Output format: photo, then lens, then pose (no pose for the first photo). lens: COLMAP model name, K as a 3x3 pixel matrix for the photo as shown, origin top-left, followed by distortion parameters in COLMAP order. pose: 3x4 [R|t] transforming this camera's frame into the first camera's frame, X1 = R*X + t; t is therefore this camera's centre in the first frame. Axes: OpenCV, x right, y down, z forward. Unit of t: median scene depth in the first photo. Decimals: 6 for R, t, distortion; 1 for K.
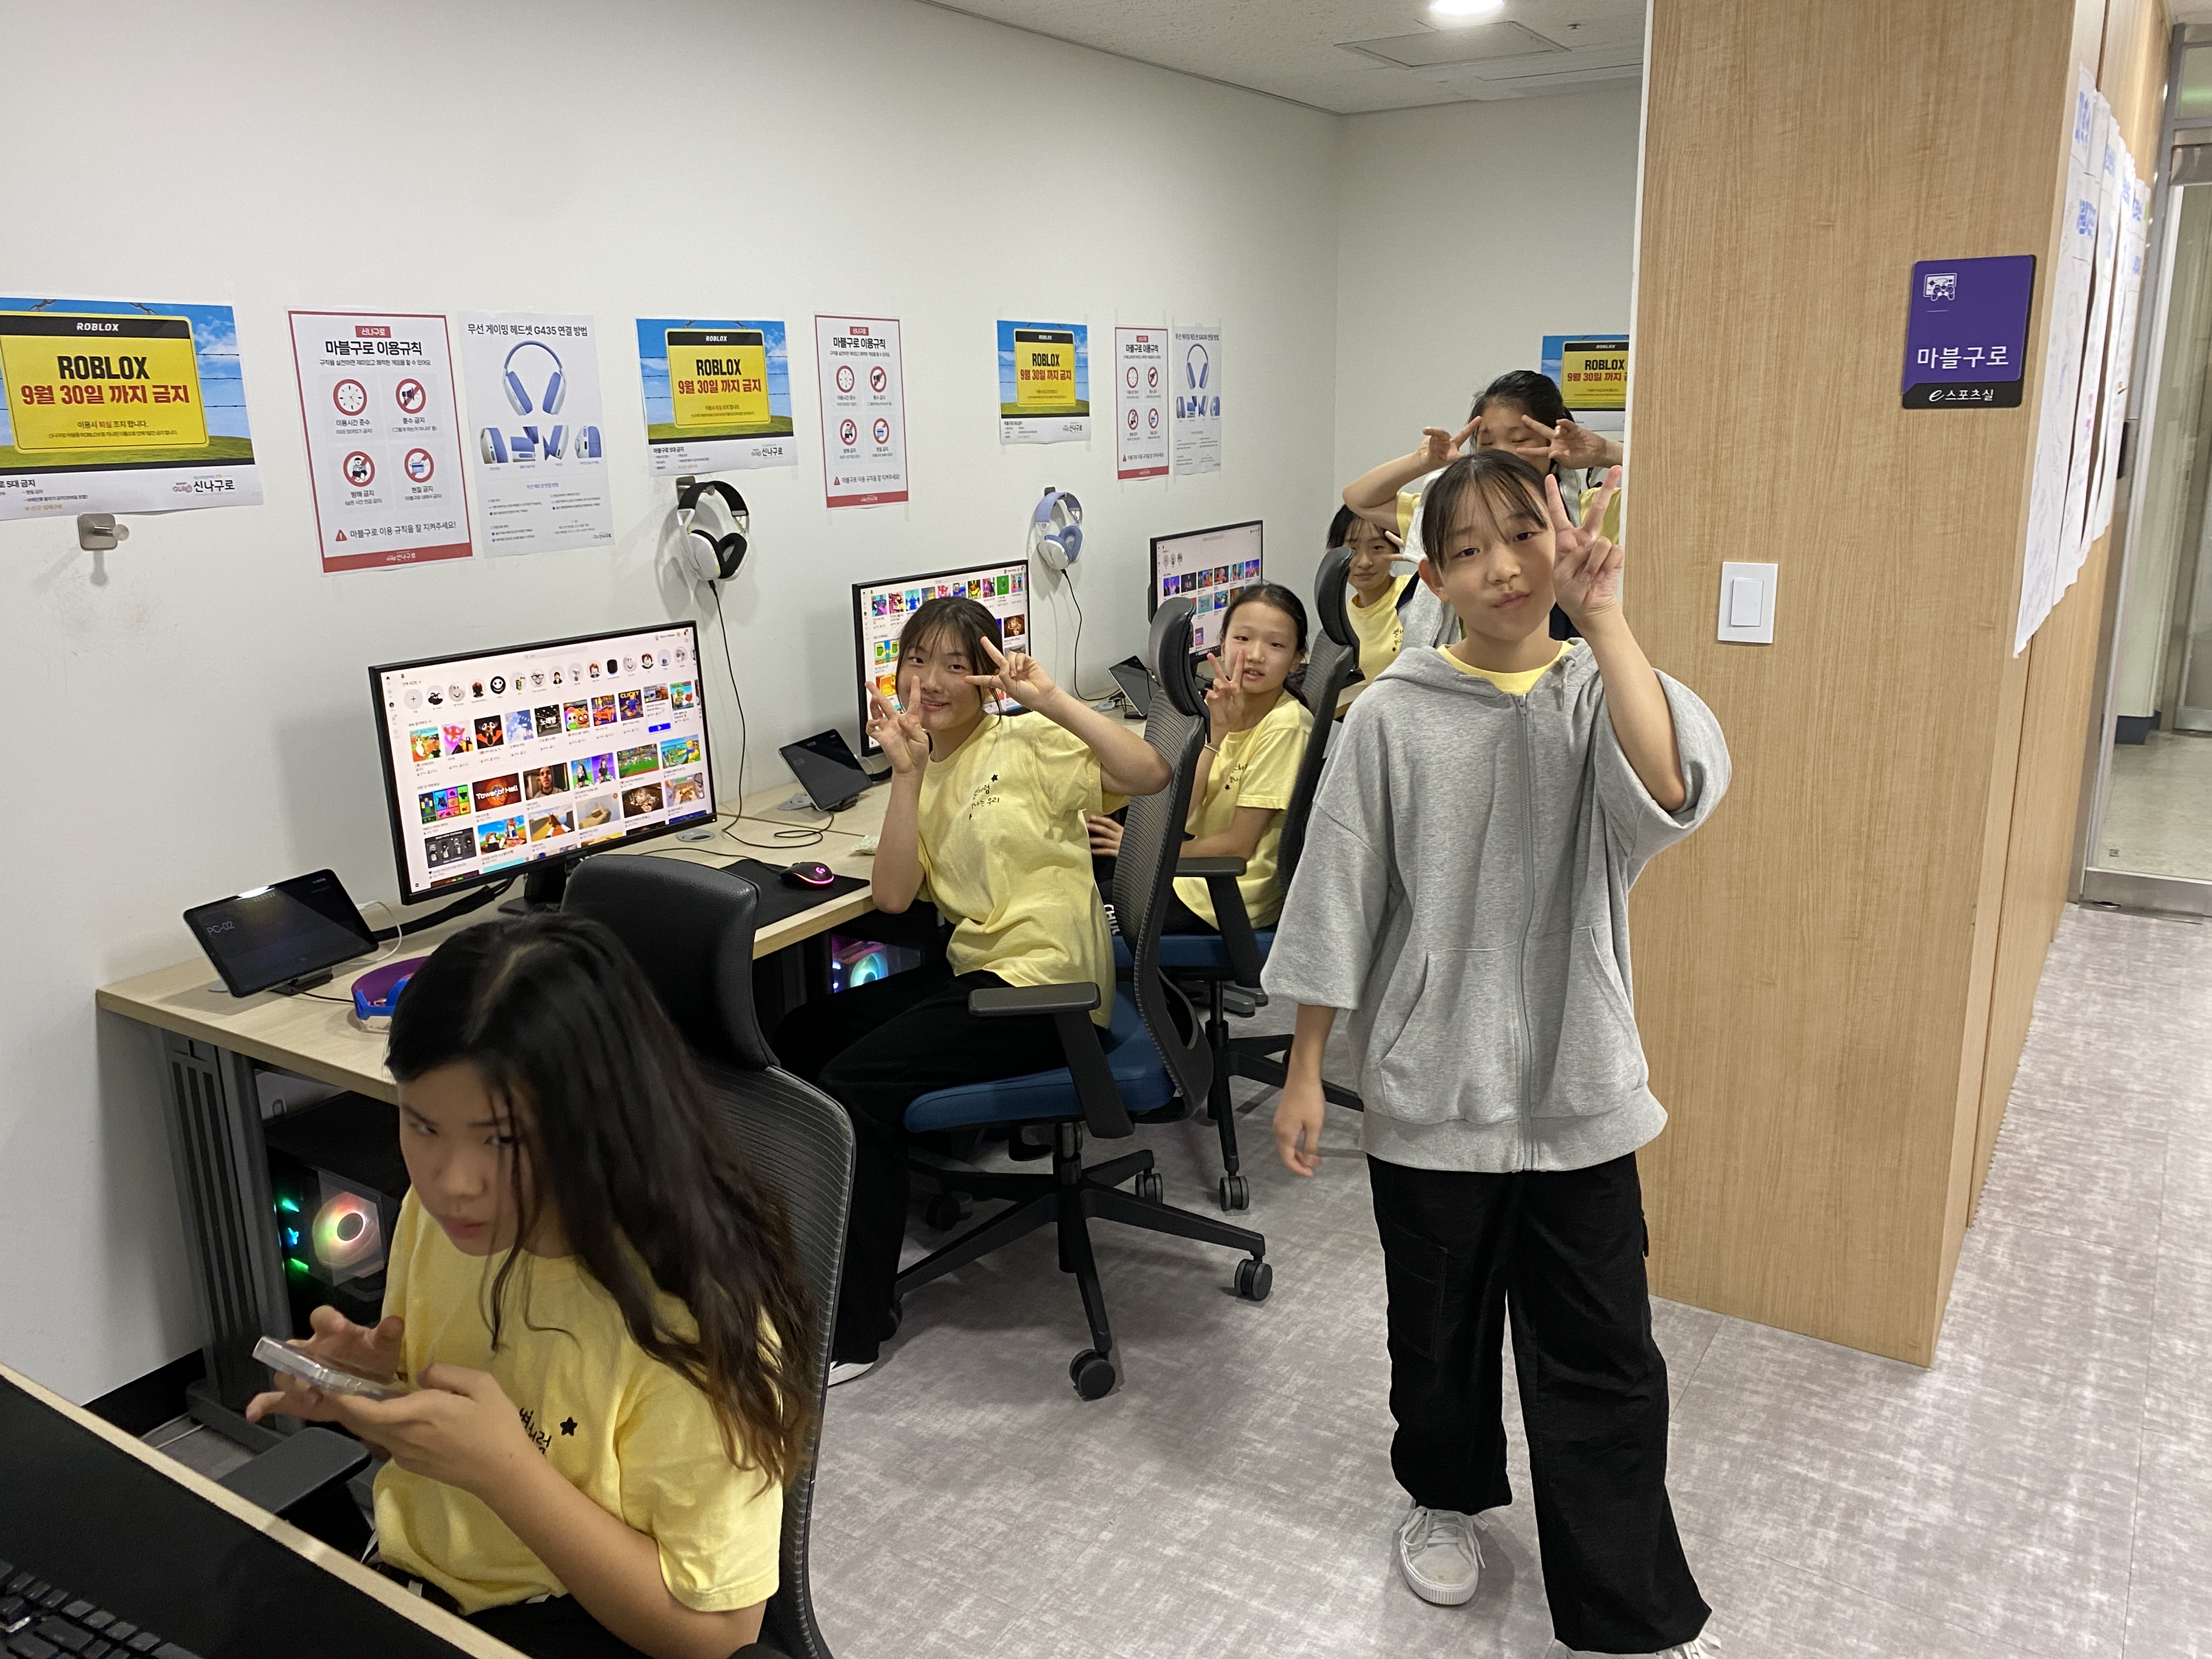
lens RADIAL K [[1683.4, 0, 1101.8], [0, 1683.4, 828.8], [0, 0, 1]] dist [0.006145, 0.000887]
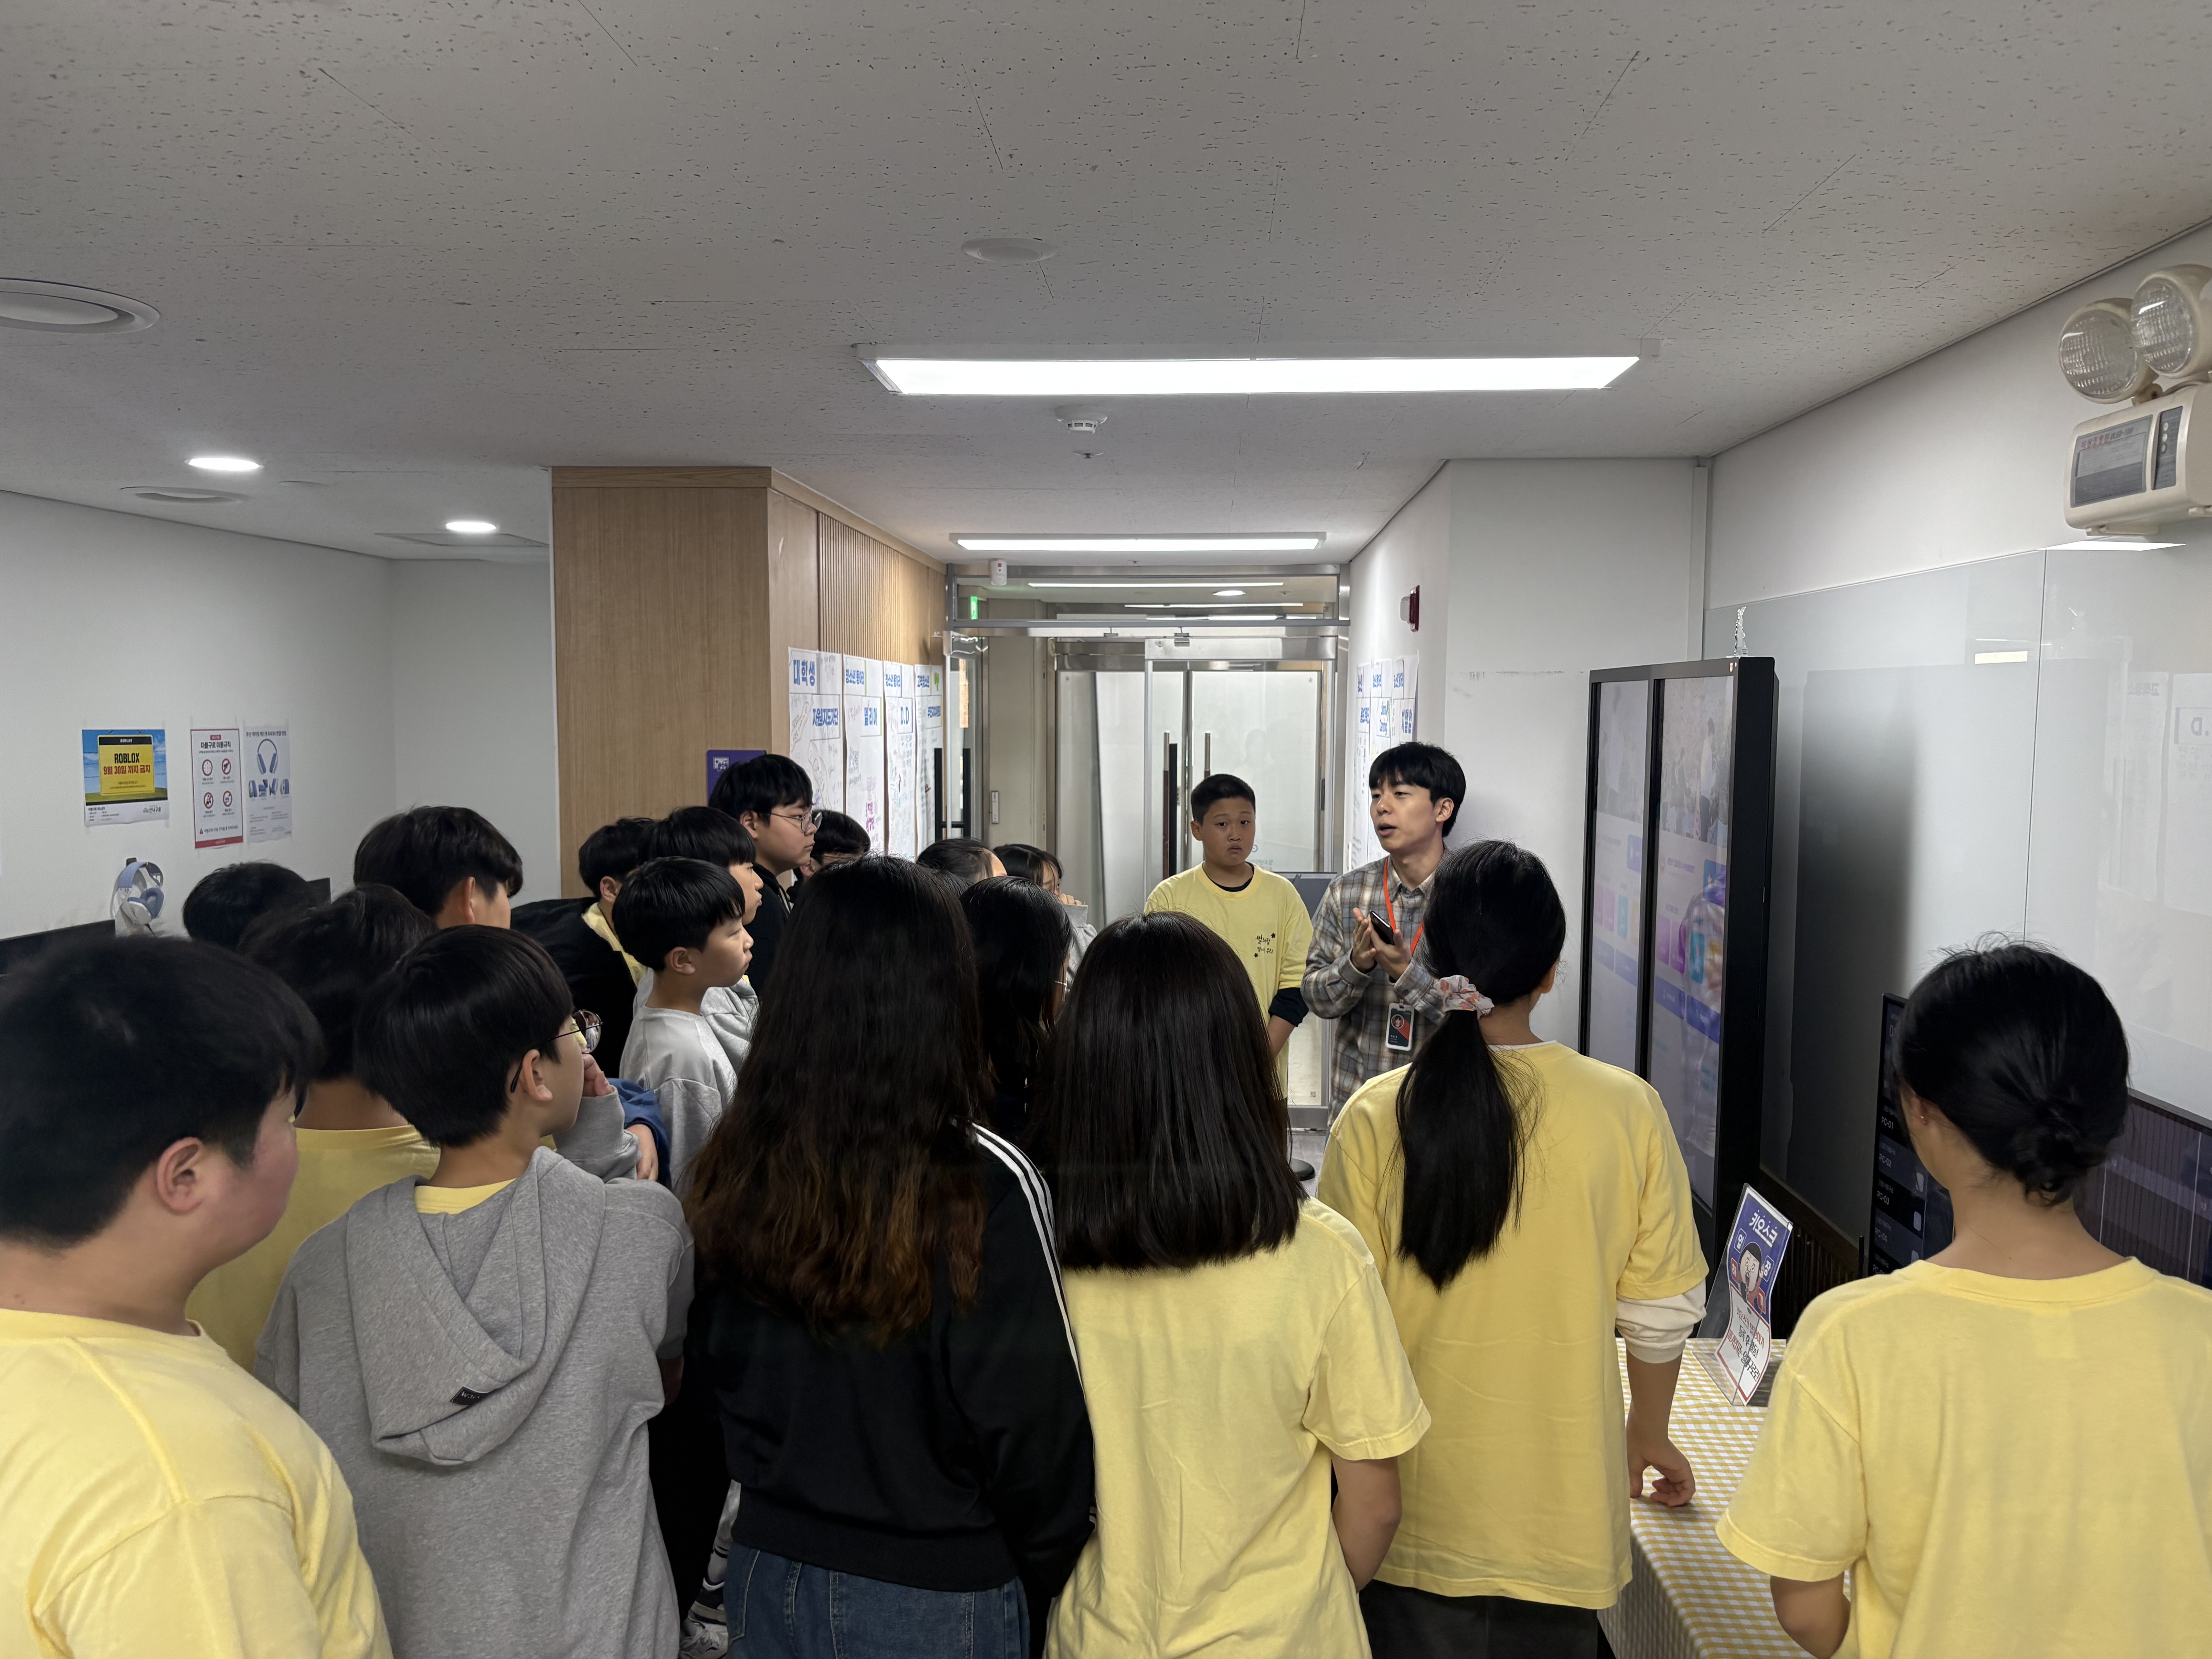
lens RADIAL K [[1706.5, 0, 1116.1], [0, 1706.5, 850.2], [0, 0, 1]] dist [0.040146, -0.019138]
pose [[0.875701, -0.014957, 0.482621, -0.009531], [0.096209, 0.984883, -0.144044, 0.040047], [-0.473171, 0.172572, 0.863903, -0.418421]]
